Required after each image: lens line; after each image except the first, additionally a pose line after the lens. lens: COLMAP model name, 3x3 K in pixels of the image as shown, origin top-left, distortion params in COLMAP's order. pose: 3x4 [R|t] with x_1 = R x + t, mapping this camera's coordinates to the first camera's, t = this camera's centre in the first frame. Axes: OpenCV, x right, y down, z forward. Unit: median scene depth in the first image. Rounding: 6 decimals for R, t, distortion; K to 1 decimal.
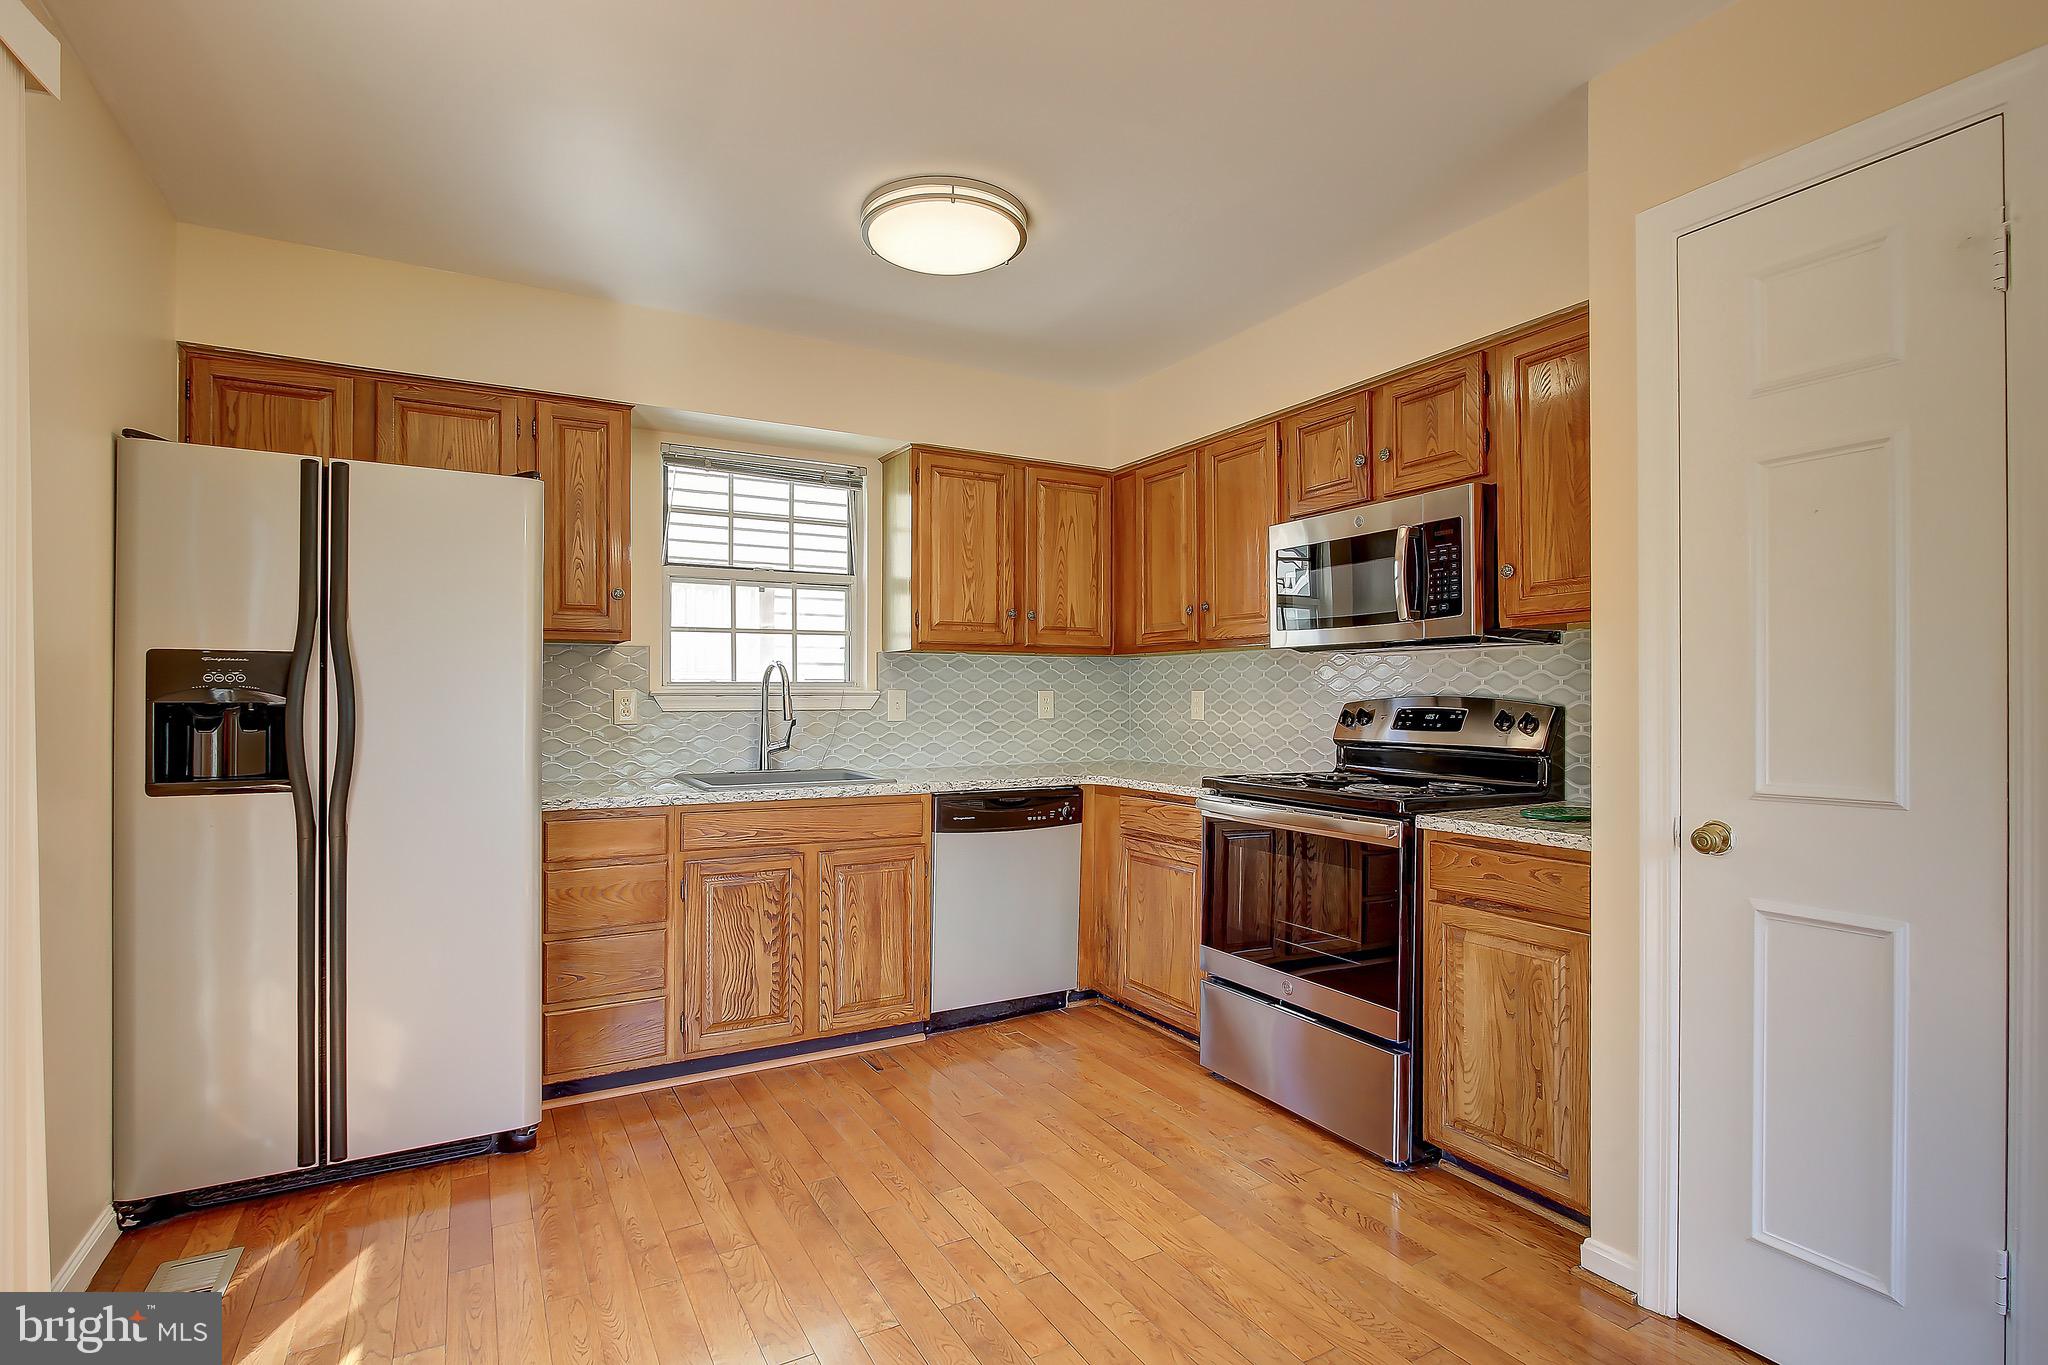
lens RADIAL K [[977.2, 0, 1019.5], [0, 977.2, 704.2], [0, 0, 1]] dist [-0.011791, 0.000870]
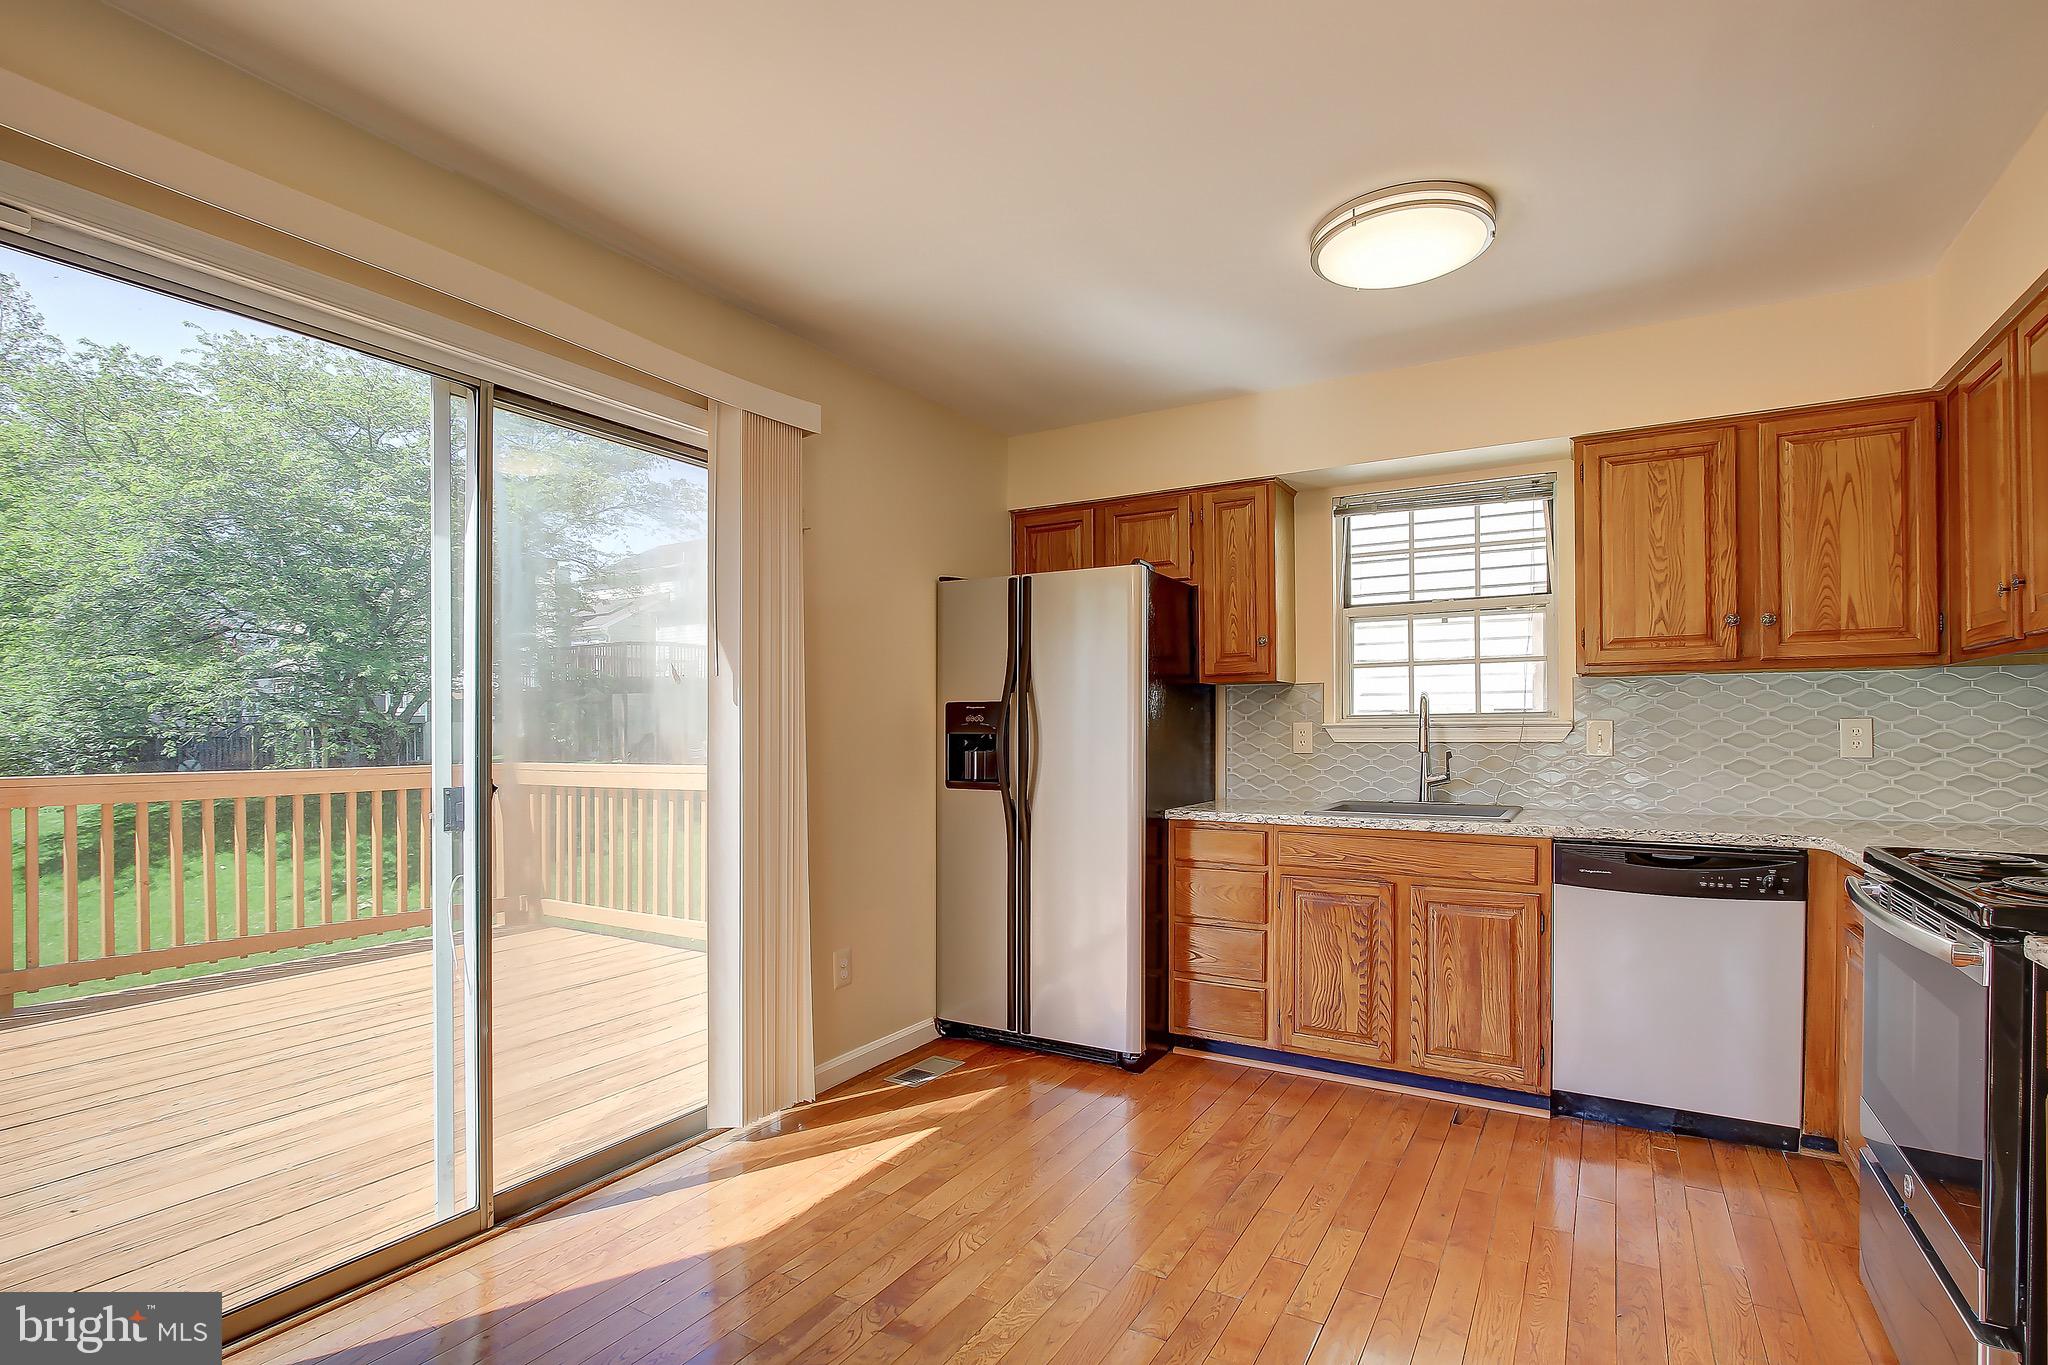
lens RADIAL K [[976.0, 0, 1028.7], [0, 976.0, 734.1], [0, 0, 1]] dist [-0.014912, 0.001160]
pose [[0.505794, 0.001433, -0.862653, 0.446546], [-0.002937, 0.999996, -0.000060, -0.000872], [0.862650, 0.002564, 0.505796, 0.162073]]
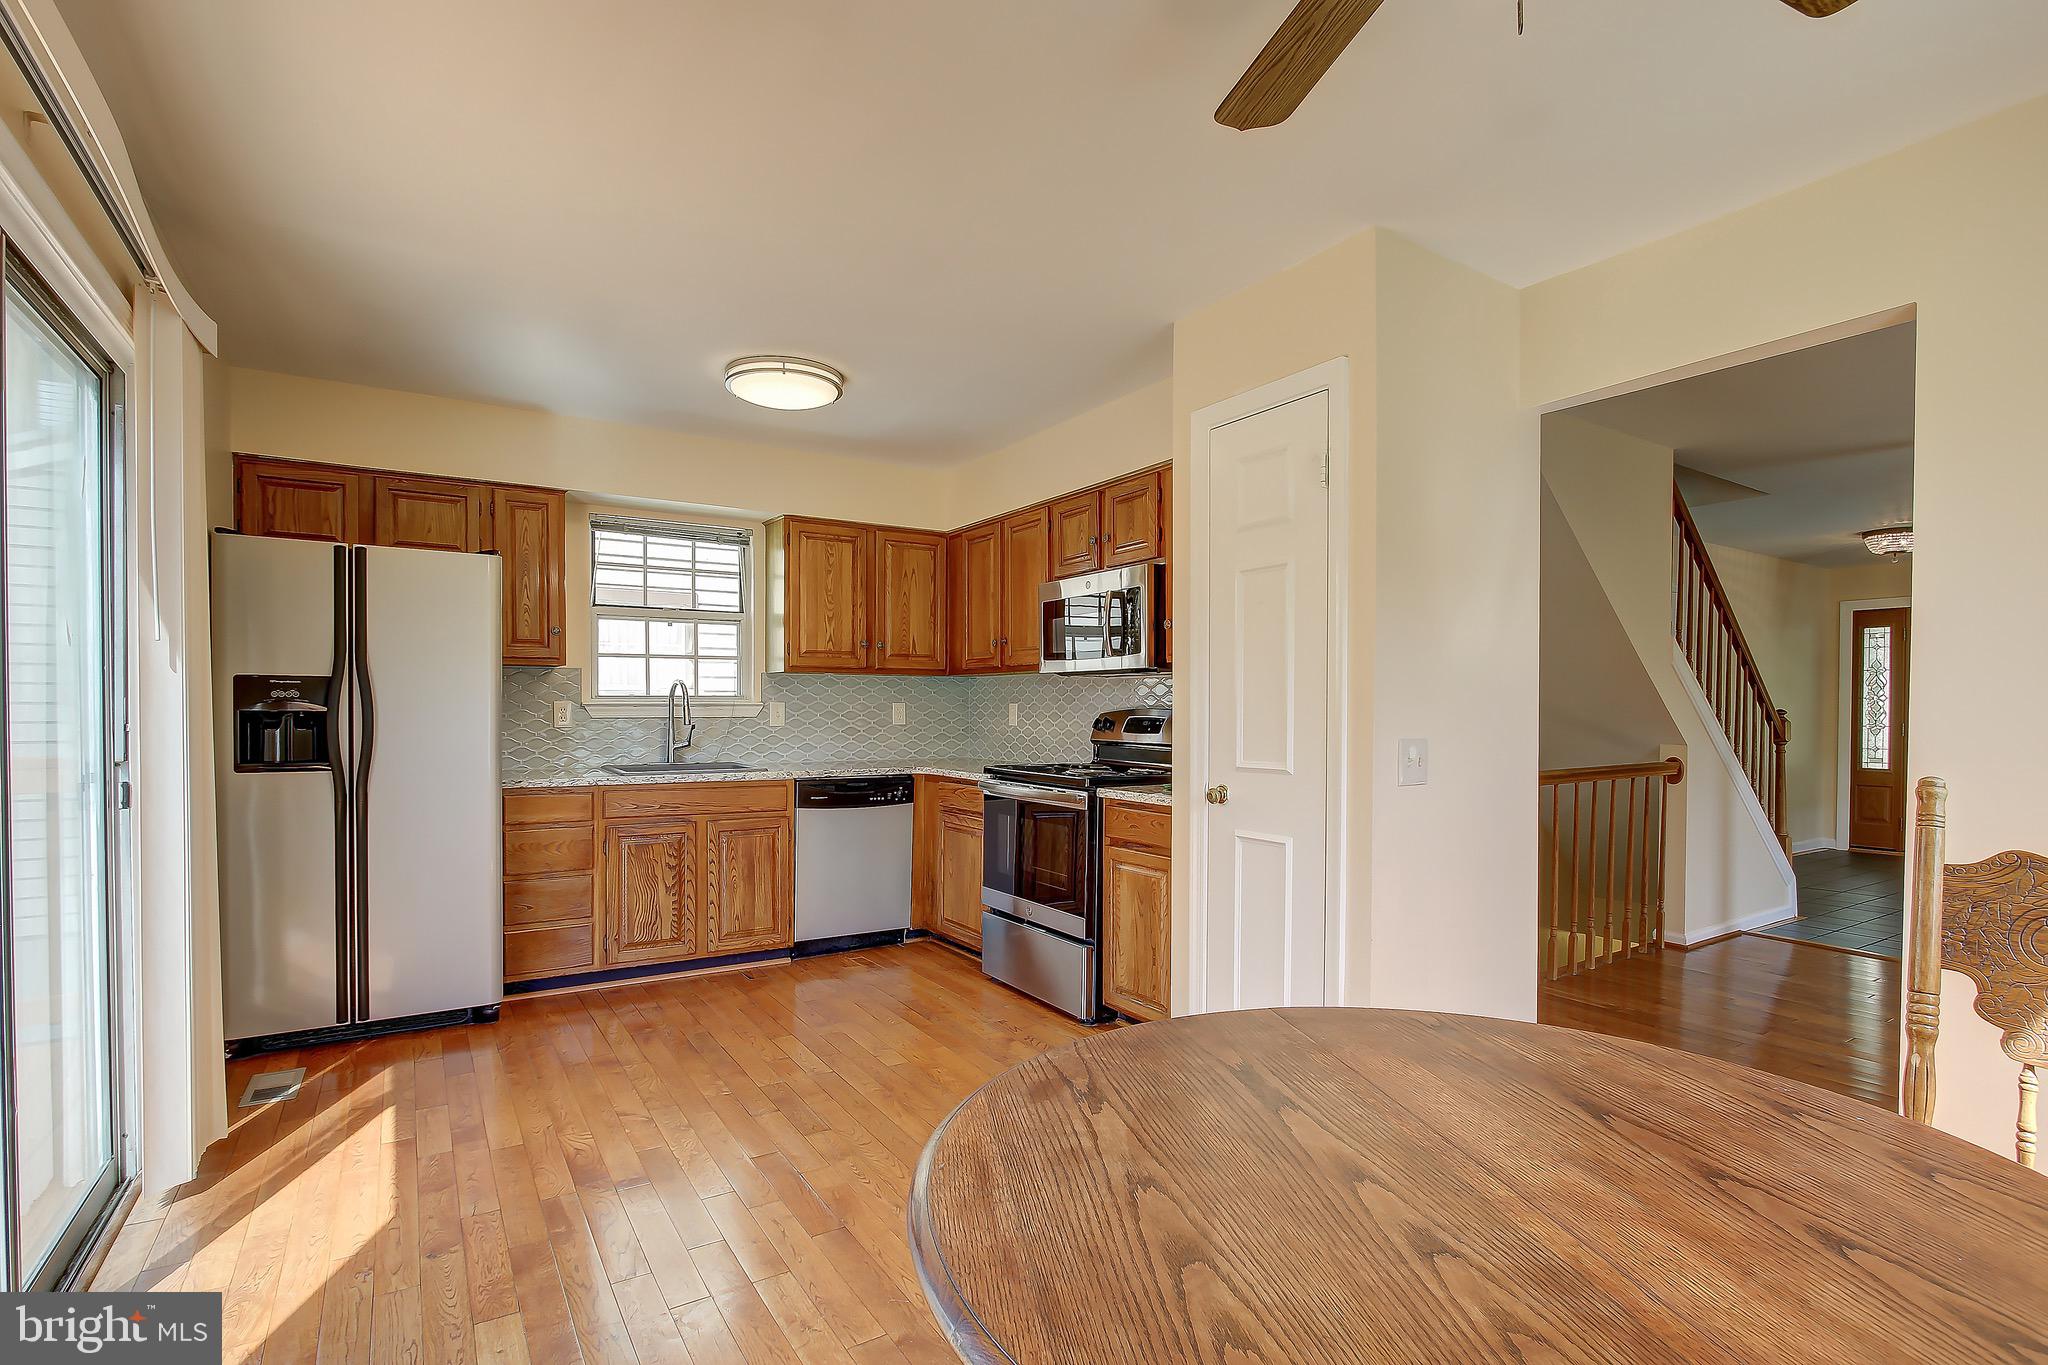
lens RADIAL K [[960.5, 0, 1004.3], [0, 960.5, 733.7], [0, 0, 1]] dist [-0.003656, -0.000333]
pose [[0.999133, 0.002512, 0.041551, 0.151548], [-0.003402, 0.999766, 0.021347, -0.001019], [-0.041487, -0.021470, 0.998908, -0.351823]]
